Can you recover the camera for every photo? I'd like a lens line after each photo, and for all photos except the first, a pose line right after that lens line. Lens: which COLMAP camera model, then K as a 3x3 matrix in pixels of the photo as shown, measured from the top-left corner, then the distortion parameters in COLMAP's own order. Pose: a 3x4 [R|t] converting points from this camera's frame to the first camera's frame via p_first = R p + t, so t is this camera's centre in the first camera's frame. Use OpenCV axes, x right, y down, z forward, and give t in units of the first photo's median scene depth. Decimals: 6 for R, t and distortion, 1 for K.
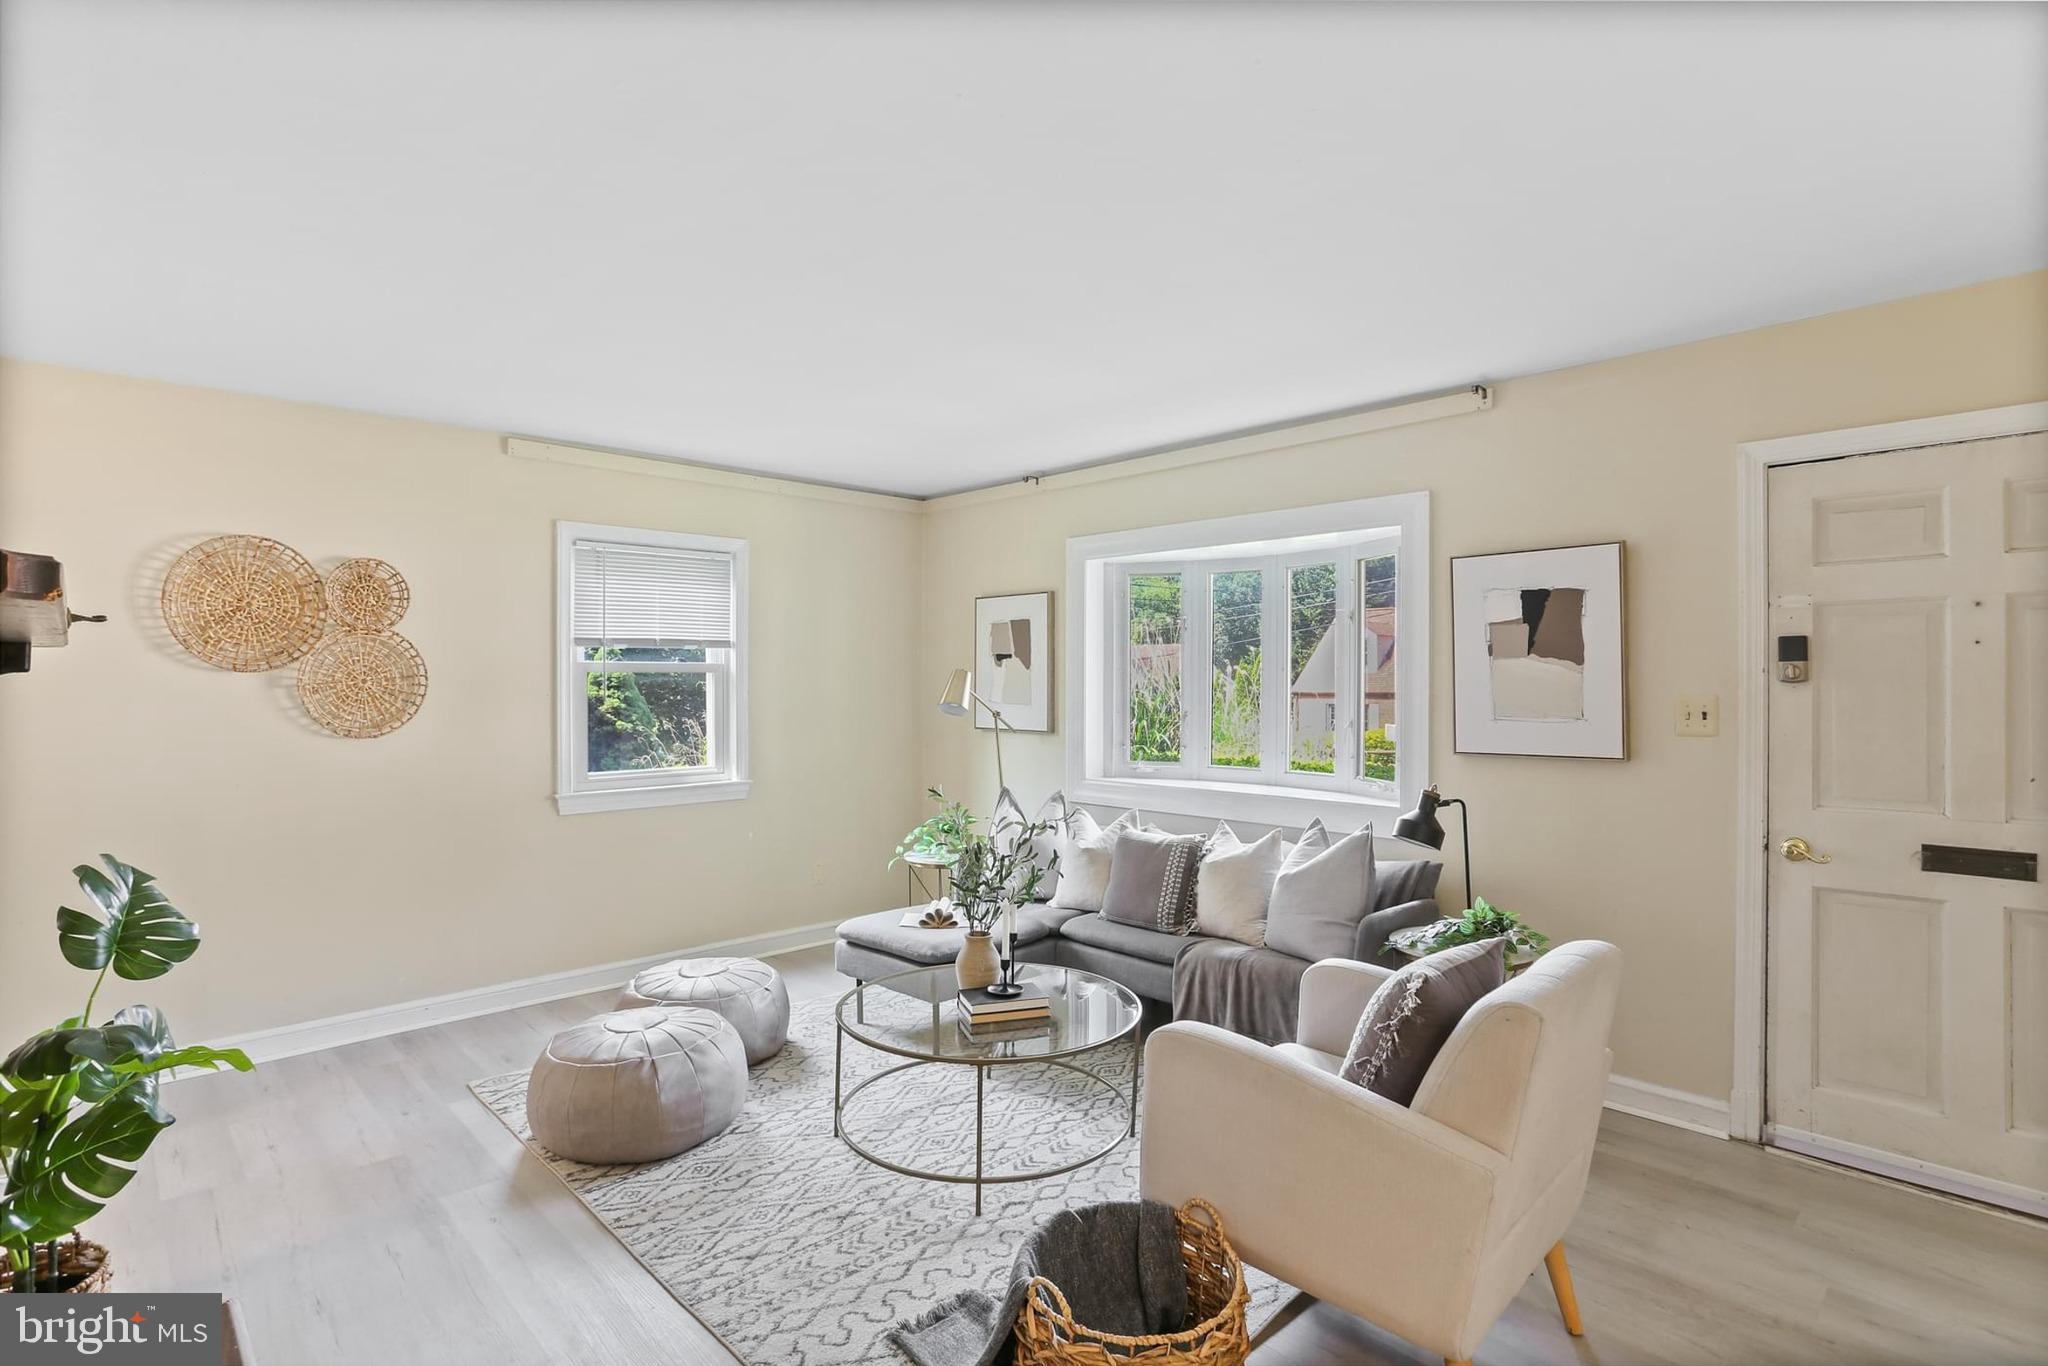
lens RADIAL K [[1042.6, 0, 1020.0], [0, 1042.6, 679.4], [0, 0, 1]] dist [-0.000713, -0.000123]
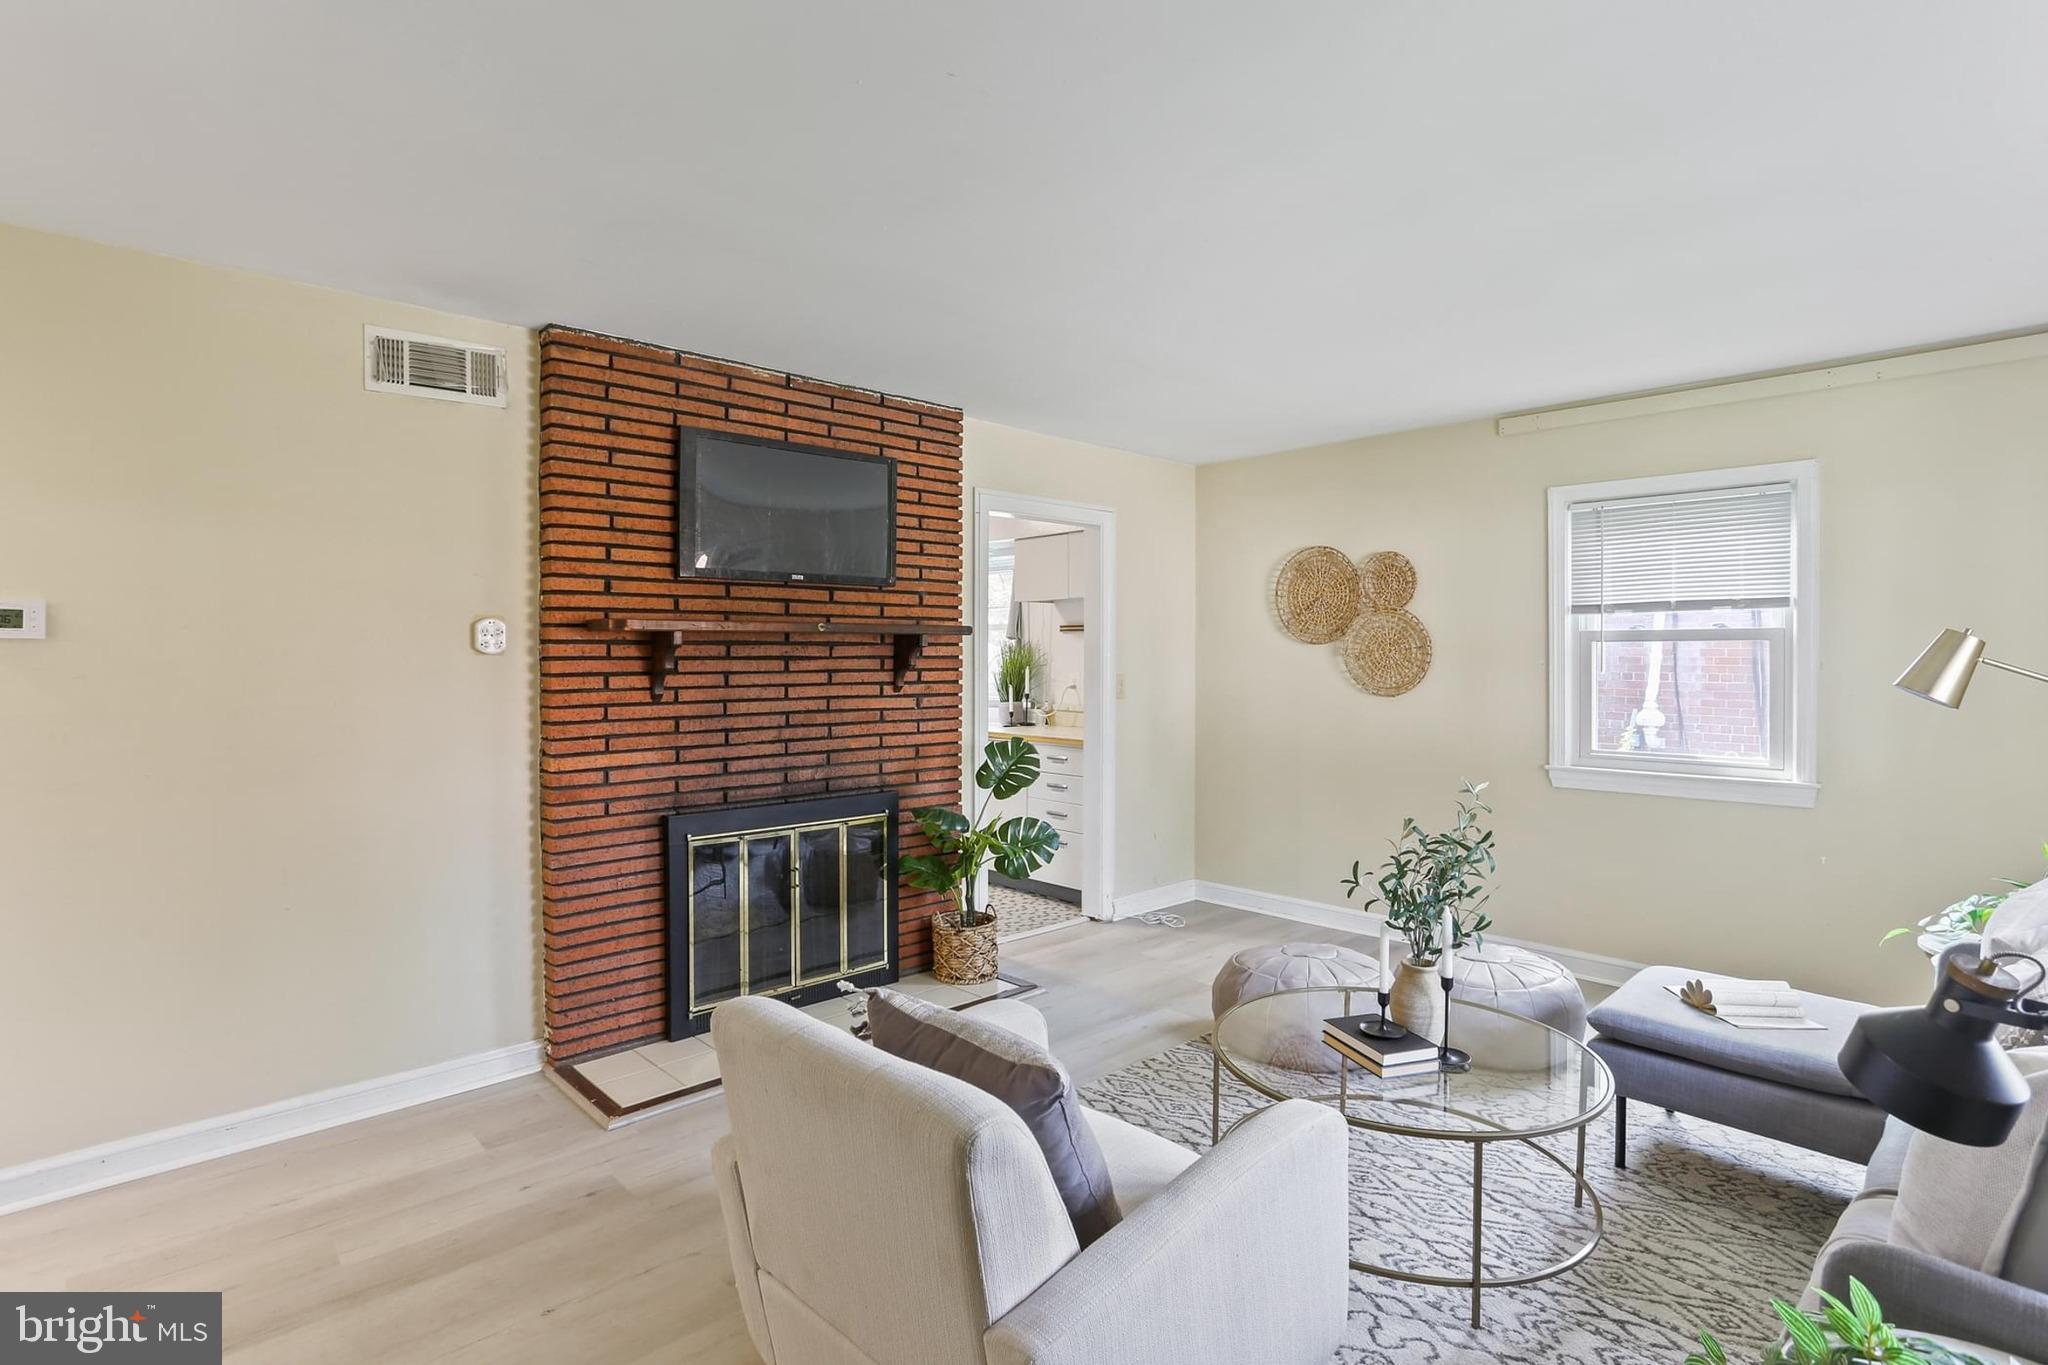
lens RADIAL K [[1042.6, 0, 1020.0], [0, 1042.6, 672.5], [0, 0, 1]] dist [-0.000713, -0.000123]
pose [[-0.012390, 0.015953, -0.999796, 0.615178], [-0.002646, 0.999869, 0.015987, 0.008940], [0.999920, 0.002843, -0.012346, 0.570136]]
